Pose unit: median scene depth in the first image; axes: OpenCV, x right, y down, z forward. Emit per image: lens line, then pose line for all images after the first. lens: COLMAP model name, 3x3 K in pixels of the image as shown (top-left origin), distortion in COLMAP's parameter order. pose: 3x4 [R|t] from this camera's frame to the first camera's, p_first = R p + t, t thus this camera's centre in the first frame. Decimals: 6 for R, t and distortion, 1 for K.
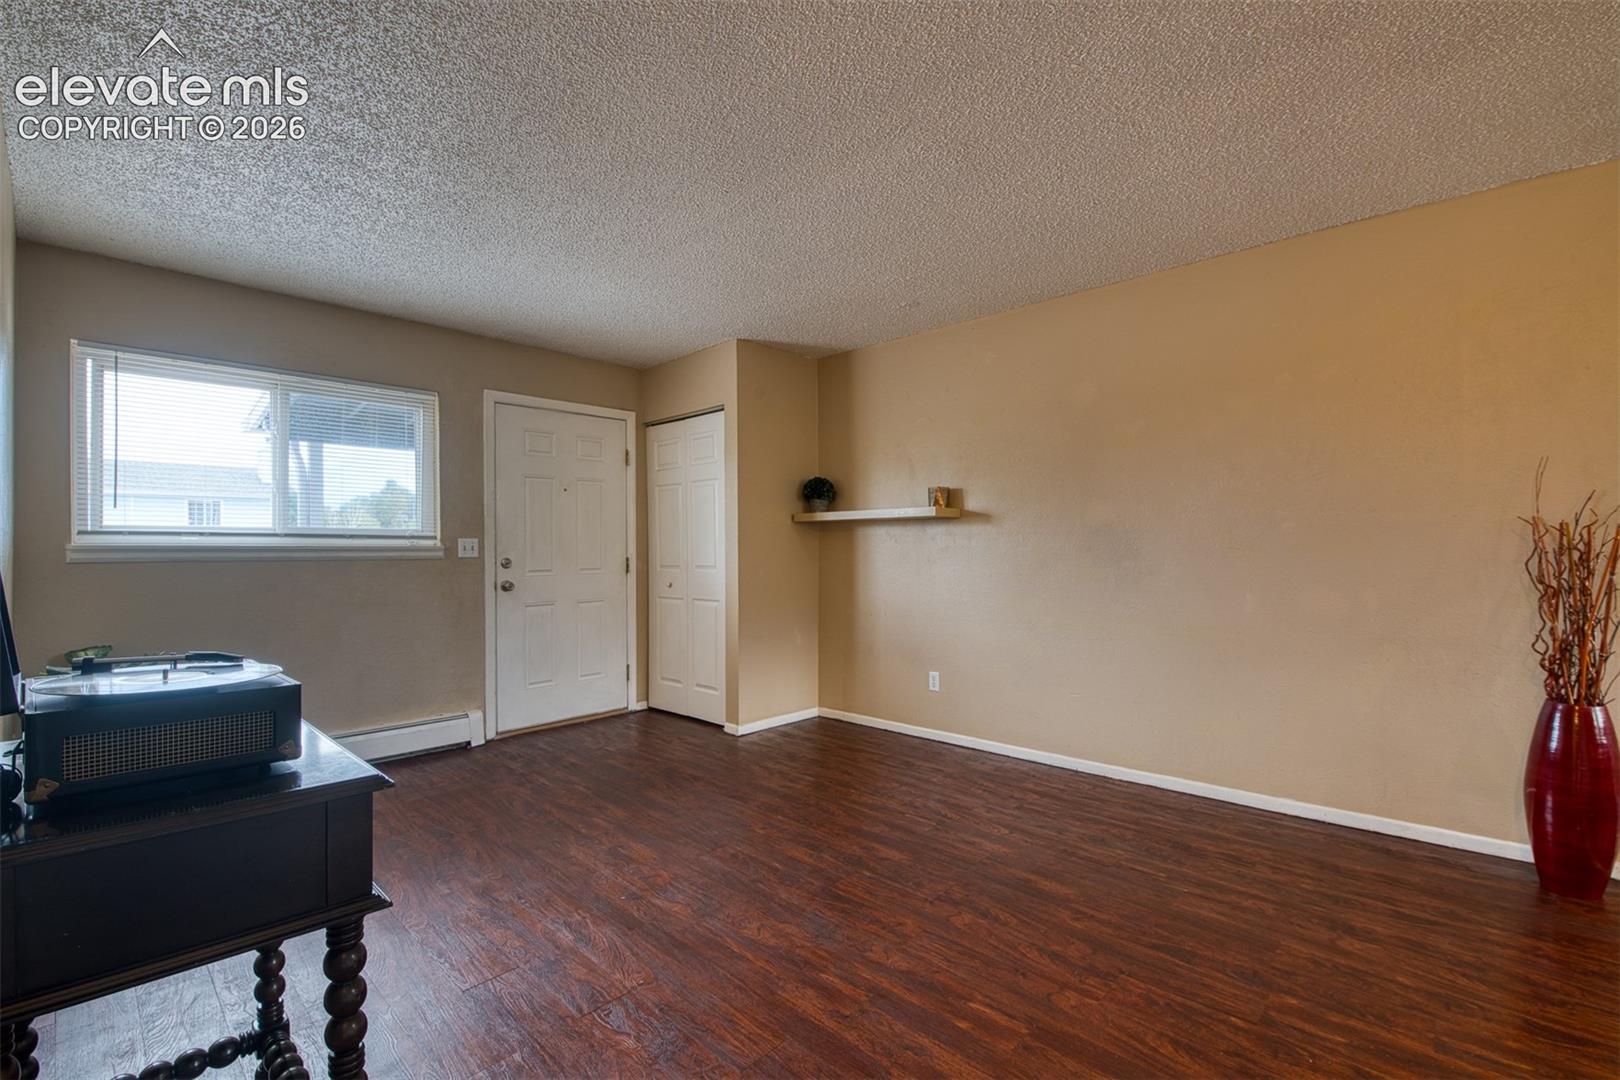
lens RADIAL K [[714.5, 0, 809.2], [0, 714.5, 539.4], [0, 0, 1]] dist [-0.009559, -0.007105]
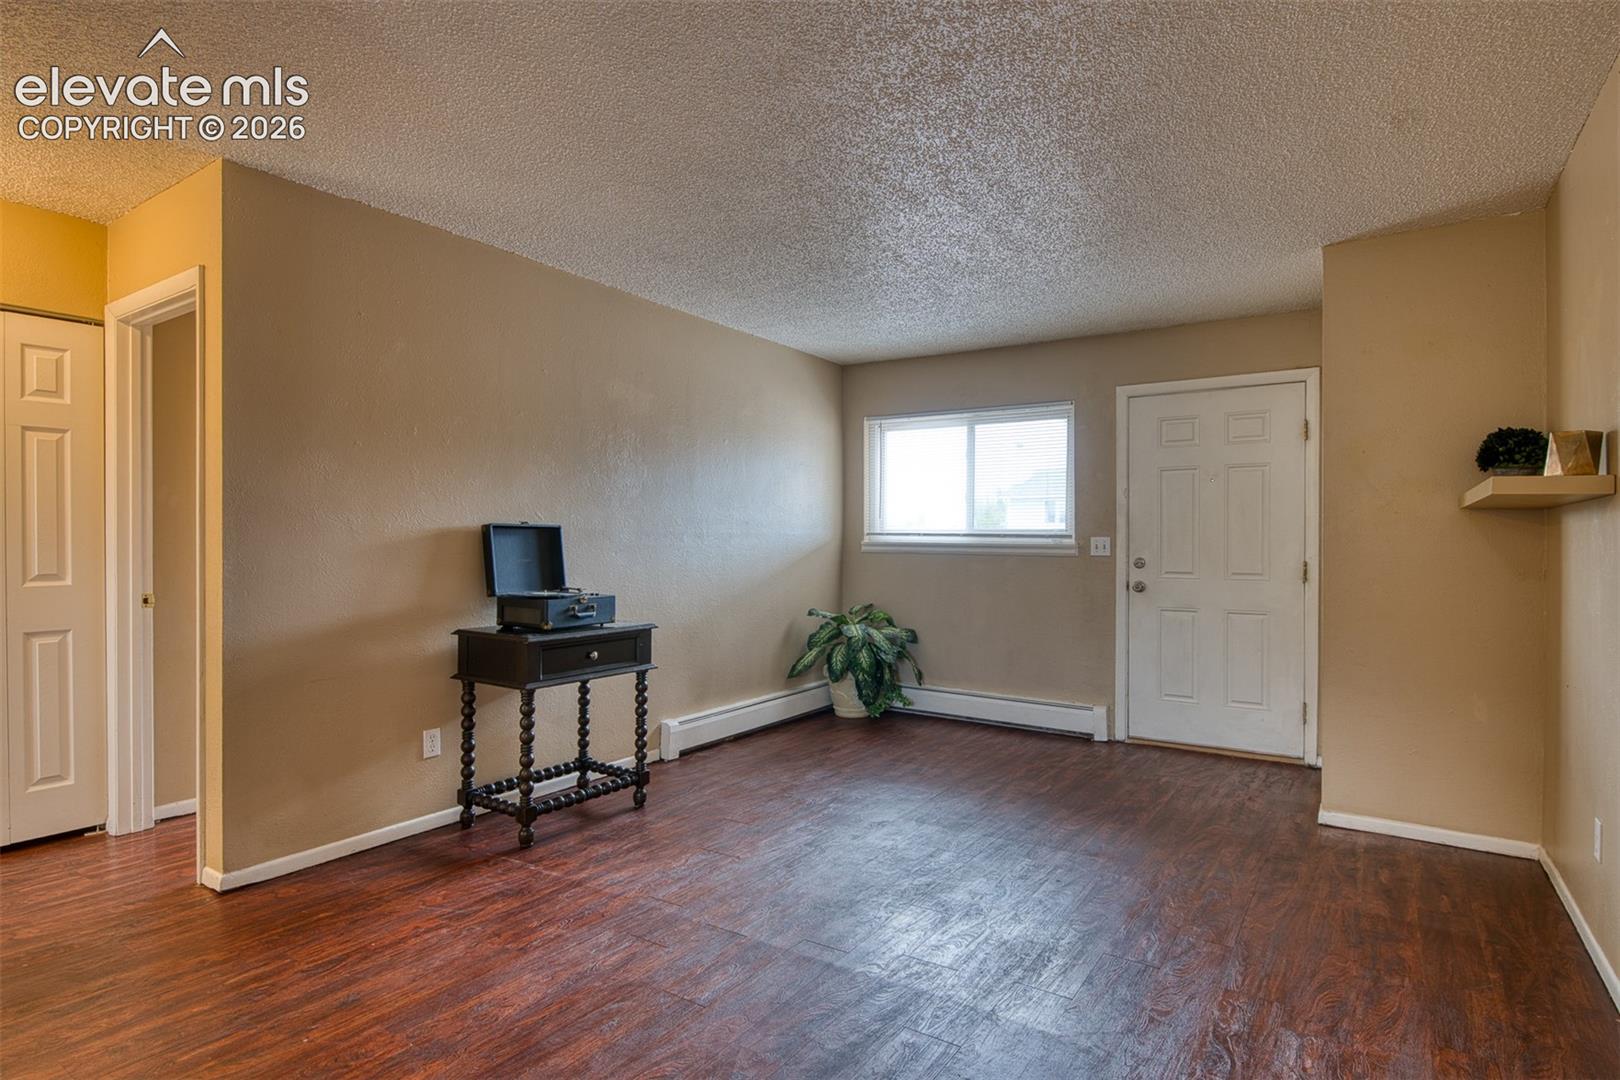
lens RADIAL K [[821.8, 0, 806.7], [0, 821.8, 546.6], [0, 0, 1]] dist [-0.002552, -0.006496]
pose [[0.162577, 0.012559, -0.986616, 0.608548], [0.002031, 0.999913, 0.013063, -0.004031], [0.986694, -0.004127, 0.162537, 0.390115]]
